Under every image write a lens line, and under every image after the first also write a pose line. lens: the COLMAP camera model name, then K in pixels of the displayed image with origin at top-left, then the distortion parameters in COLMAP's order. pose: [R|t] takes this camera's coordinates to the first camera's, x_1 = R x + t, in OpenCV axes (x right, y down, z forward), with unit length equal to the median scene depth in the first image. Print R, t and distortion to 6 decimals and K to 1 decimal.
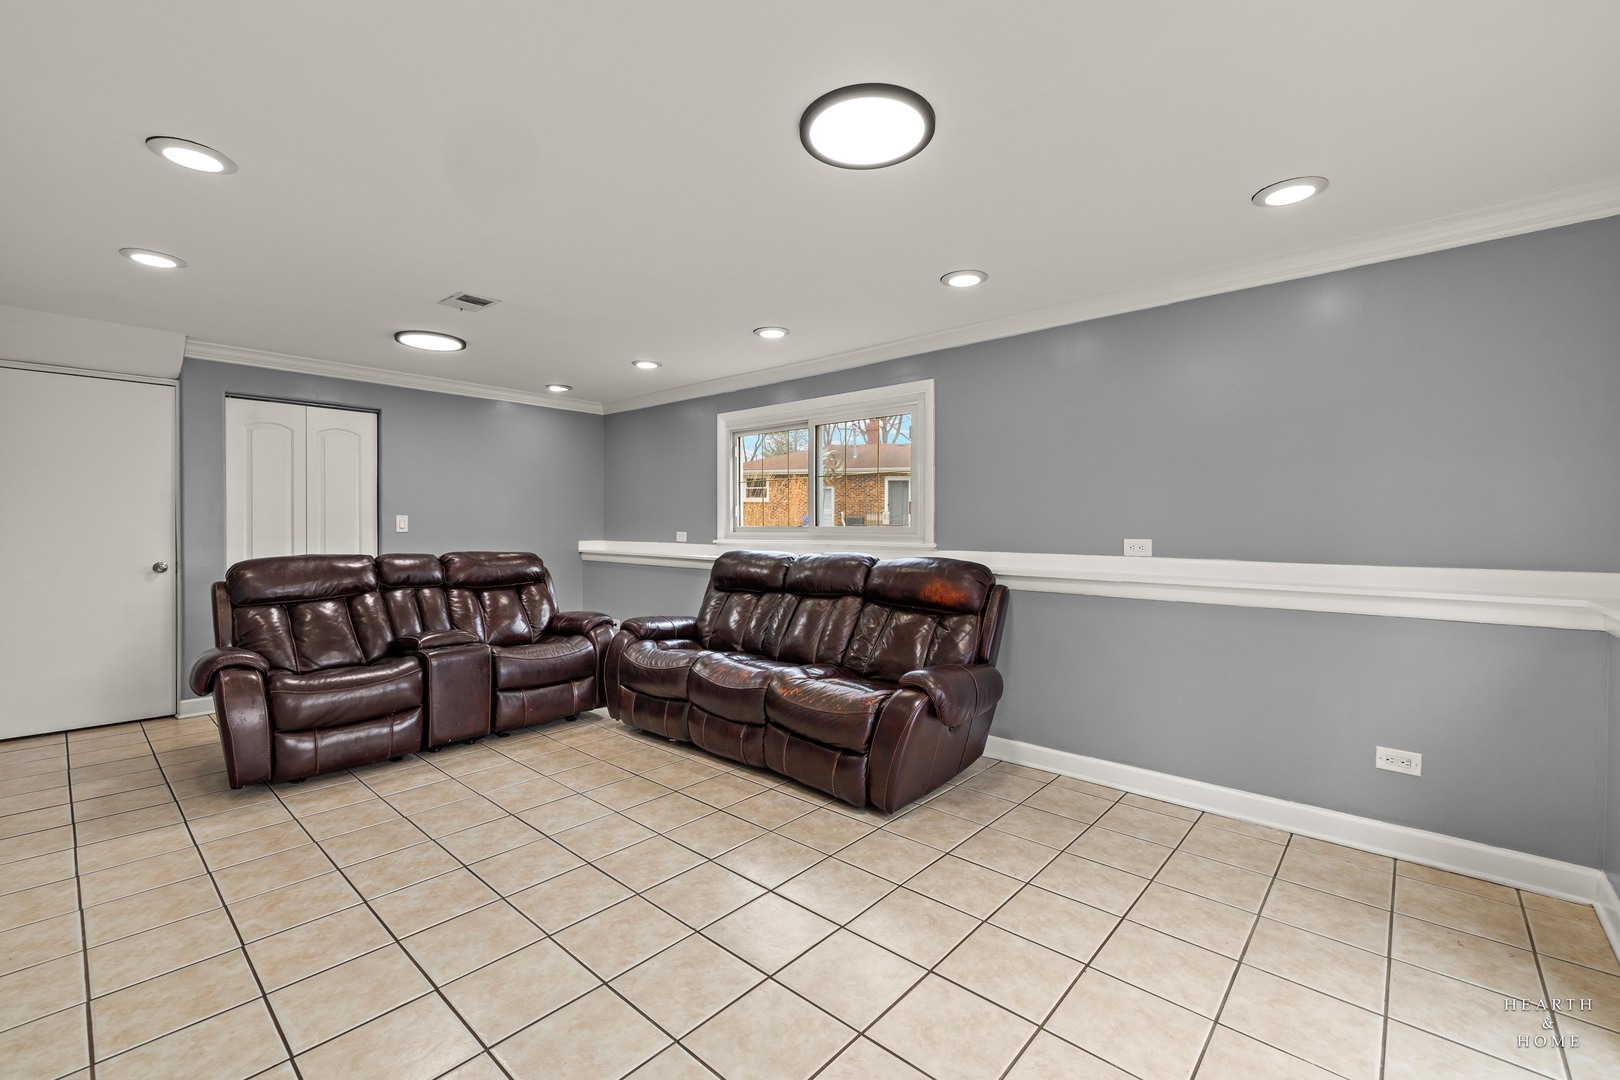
lens RADIAL K [[680.9, 0, 805.8], [0, 680.9, 533.1], [0, 0, 1]] dist [-0.002681, -0.000367]
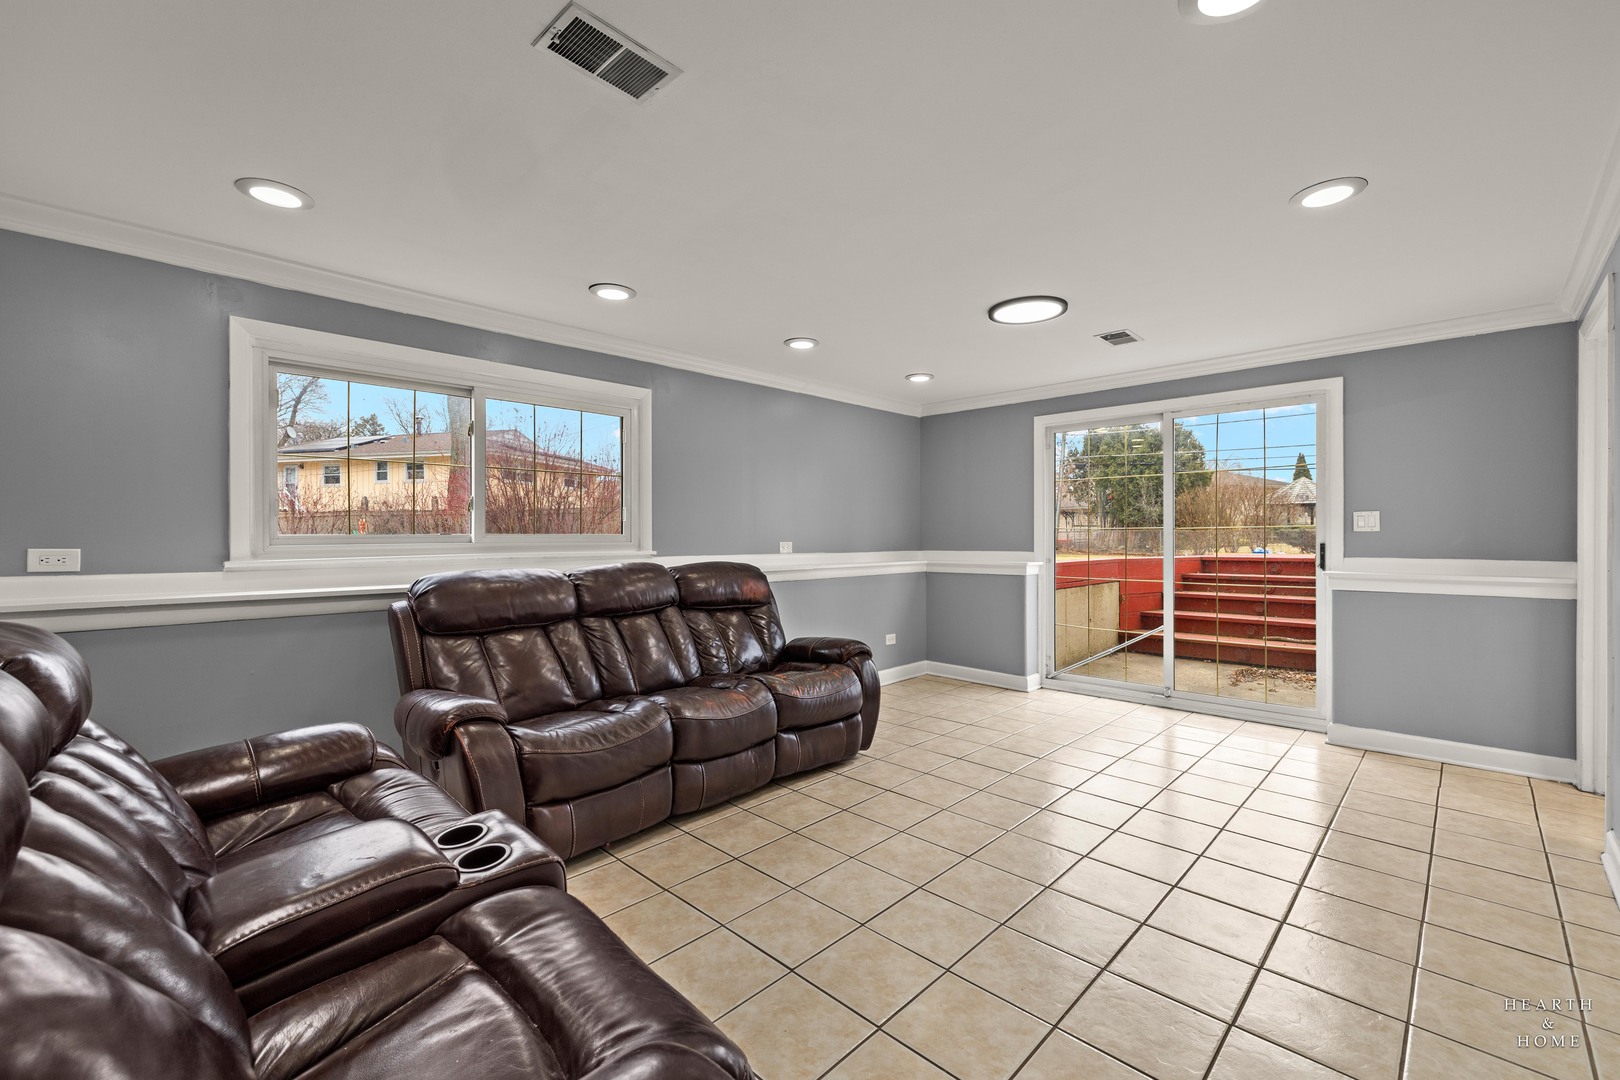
lens RADIAL K [[680.9, 0, 806.0], [0, 680.9, 536.4], [0, 0, 1]] dist [-0.002681, -0.000367]
pose [[0.038108, -0.007732, 0.999244, -1.045569], [0.008071, 0.999940, 0.007430, -0.014829], [-0.999241, 0.007781, 0.038168, 0.918042]]
